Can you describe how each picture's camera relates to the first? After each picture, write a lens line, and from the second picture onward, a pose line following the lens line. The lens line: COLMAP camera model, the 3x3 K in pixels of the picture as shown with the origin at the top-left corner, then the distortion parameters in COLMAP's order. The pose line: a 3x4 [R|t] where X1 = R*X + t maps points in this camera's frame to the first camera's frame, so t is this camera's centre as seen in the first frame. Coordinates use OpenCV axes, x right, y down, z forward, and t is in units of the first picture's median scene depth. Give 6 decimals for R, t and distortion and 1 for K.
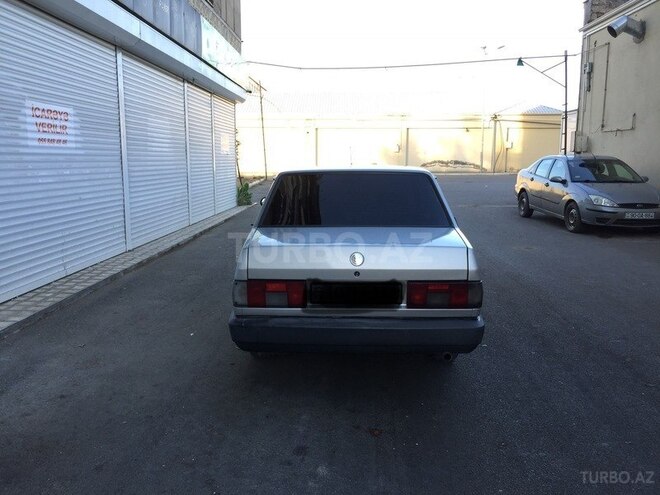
lens RADIAL K [[576.1, 0, 330.0], [0, 576.1, 247.5], [0, 0, 1]] dist [0.058340, -0.068979]
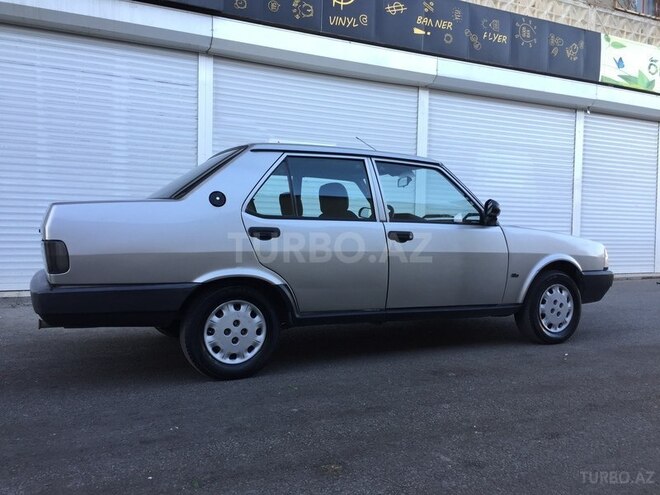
lens RADIAL K [[576.1, 0, 330.0], [0, 576.1, 247.5], [0, 0, 1]] dist [0.058340, -0.068979]
pose [[0.444434, 0.029858, -0.895314, 0.782484], [-0.150945, 0.987650, -0.041992, 0.025710], [0.883003, 0.153806, 0.443452, 0.626646]]
